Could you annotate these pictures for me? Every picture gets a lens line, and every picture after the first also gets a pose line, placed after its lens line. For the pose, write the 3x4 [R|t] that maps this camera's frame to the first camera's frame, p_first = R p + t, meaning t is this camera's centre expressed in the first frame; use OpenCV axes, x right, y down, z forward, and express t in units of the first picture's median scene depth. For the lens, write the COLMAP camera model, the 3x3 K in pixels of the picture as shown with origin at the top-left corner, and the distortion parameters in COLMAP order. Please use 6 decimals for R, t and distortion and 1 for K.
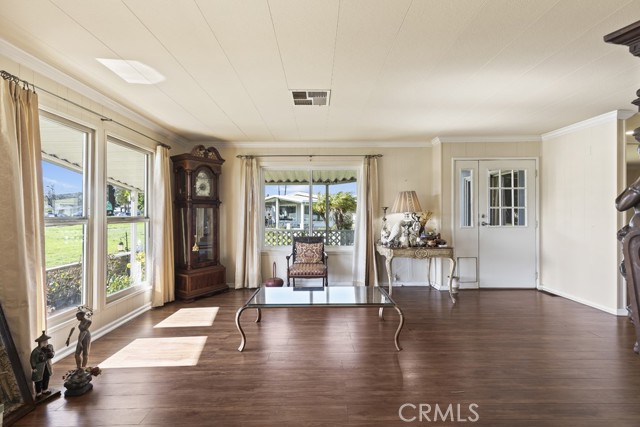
lens RADIAL K [[287.1, 0, 317.5], [0, 287.1, 212.1], [0, 0, 1]] dist [0.001383, 0.001138]
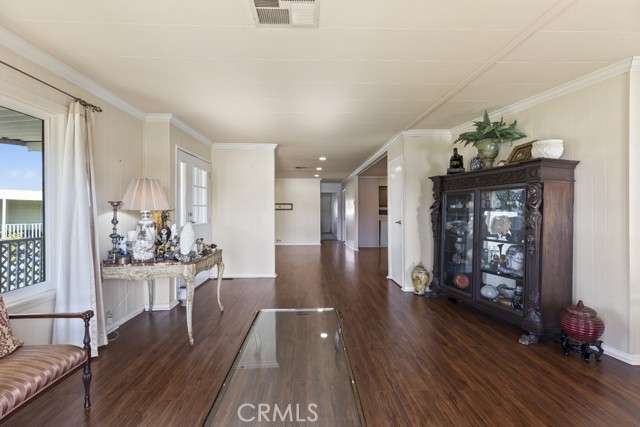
lens RADIAL K [[287.1, 0, 317.9], [0, 287.1, 211.7], [0, 0, 1]] dist [0.001383, 0.001138]
pose [[-0.039581, -0.002488, 0.999213, -0.490658], [0.001727, 0.999995, 0.002558, 0.003460], [-0.999215, 0.001827, -0.039576, 0.814033]]
